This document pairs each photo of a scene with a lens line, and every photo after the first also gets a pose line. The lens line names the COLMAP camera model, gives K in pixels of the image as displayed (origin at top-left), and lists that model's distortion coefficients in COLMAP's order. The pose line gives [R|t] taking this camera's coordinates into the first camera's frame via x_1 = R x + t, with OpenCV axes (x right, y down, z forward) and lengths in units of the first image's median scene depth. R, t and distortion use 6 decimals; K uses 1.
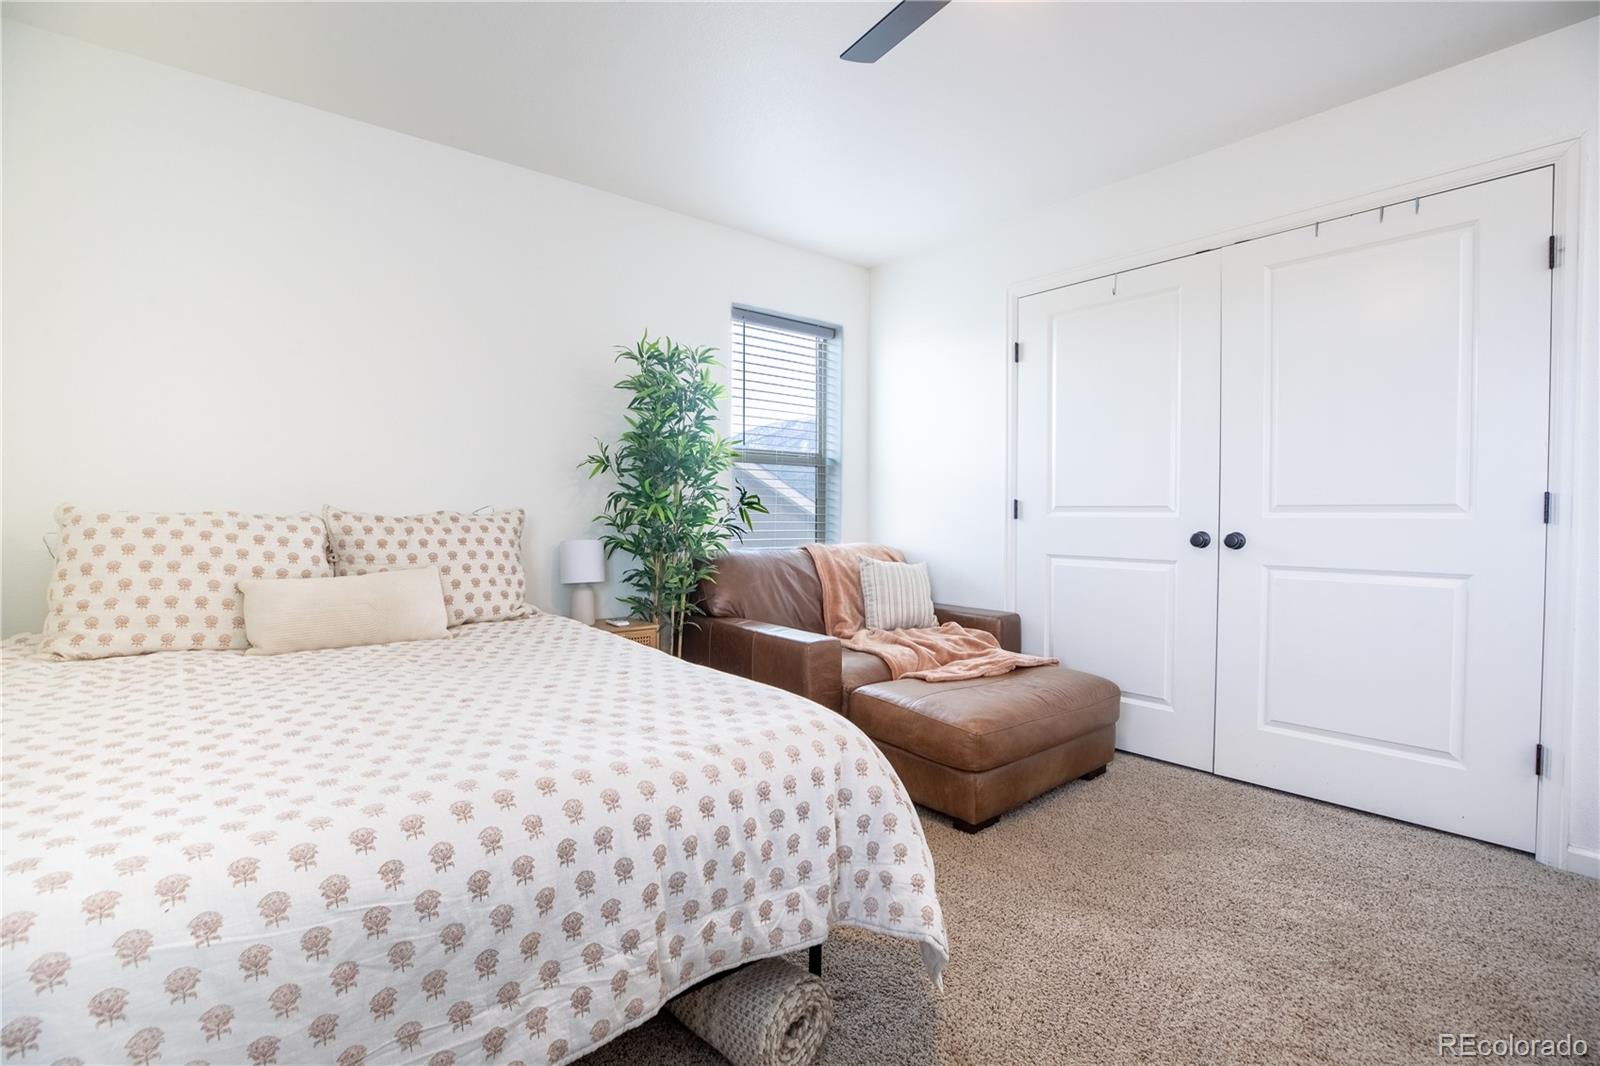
lens RADIAL K [[716.9, 0, 800.0], [0, 716.9, 533.0], [0, 0, 1]] dist [-0.031519, 0.000146]
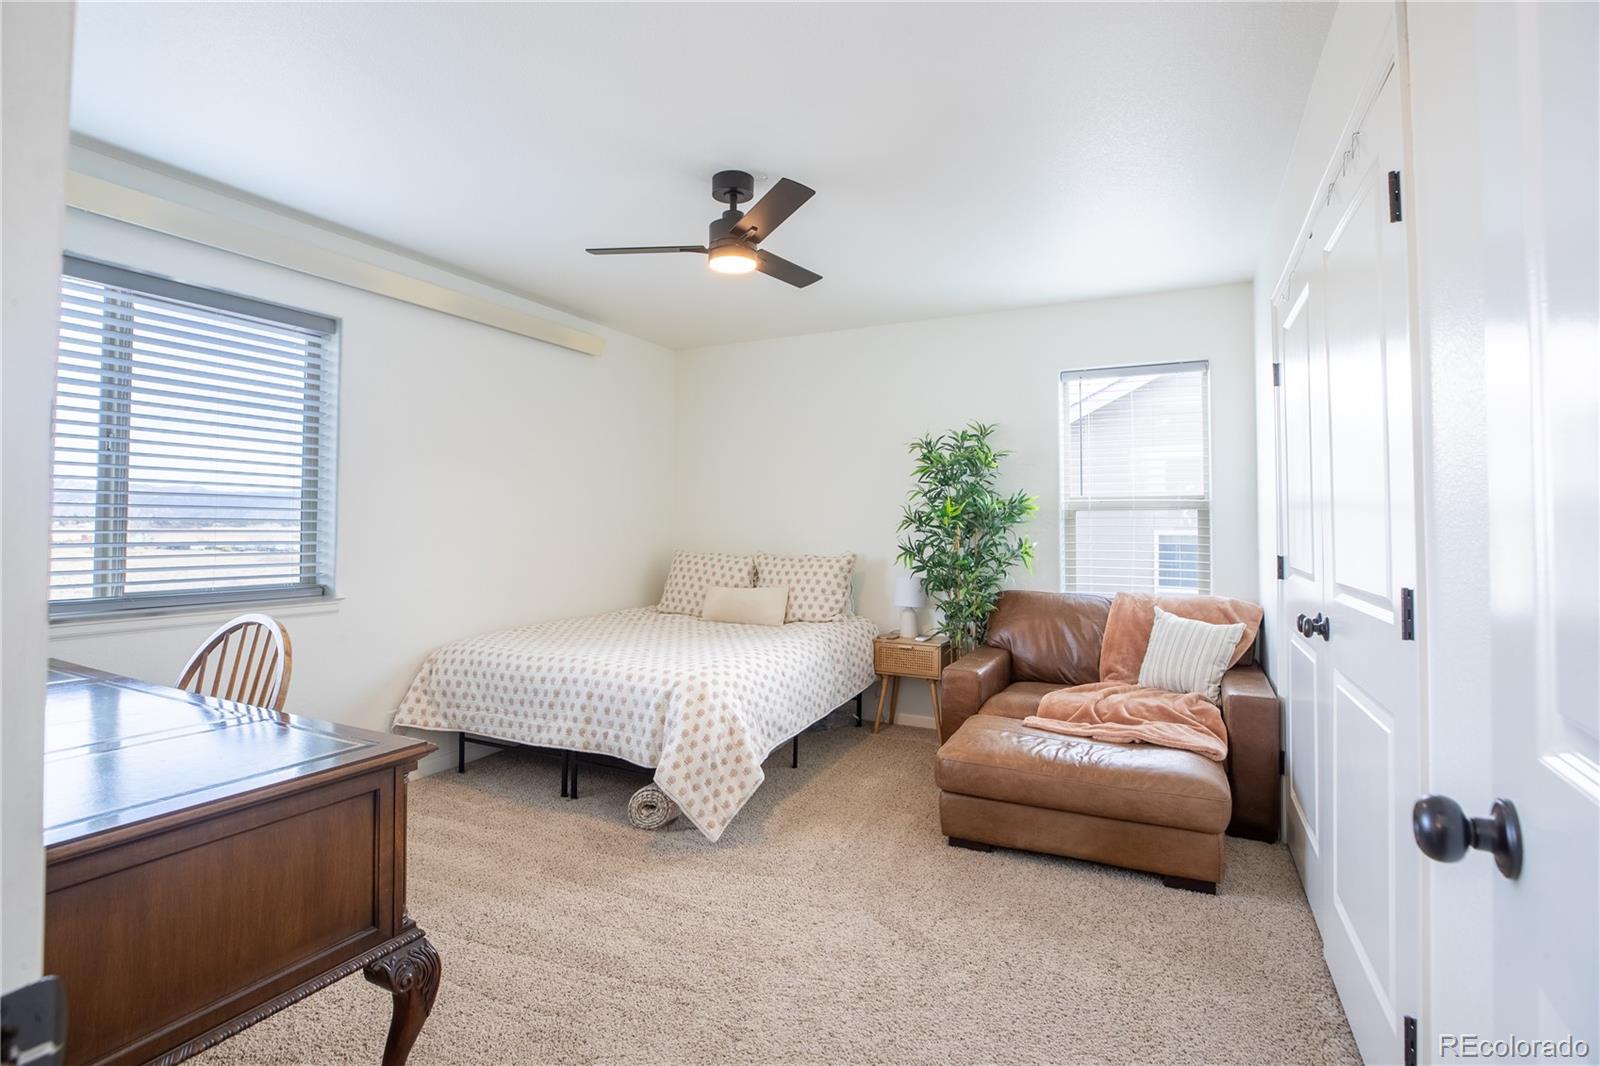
lens RADIAL K [[768.3, 0, 797.8], [0, 768.3, 507.2], [0, 0, 1]] dist [-0.057864, -0.000004]
pose [[0.414480, -0.025638, -0.909697, 1.364328], [-0.029320, 0.998708, -0.041506, -0.078888], [0.909586, 0.043875, 0.413192, 0.243044]]
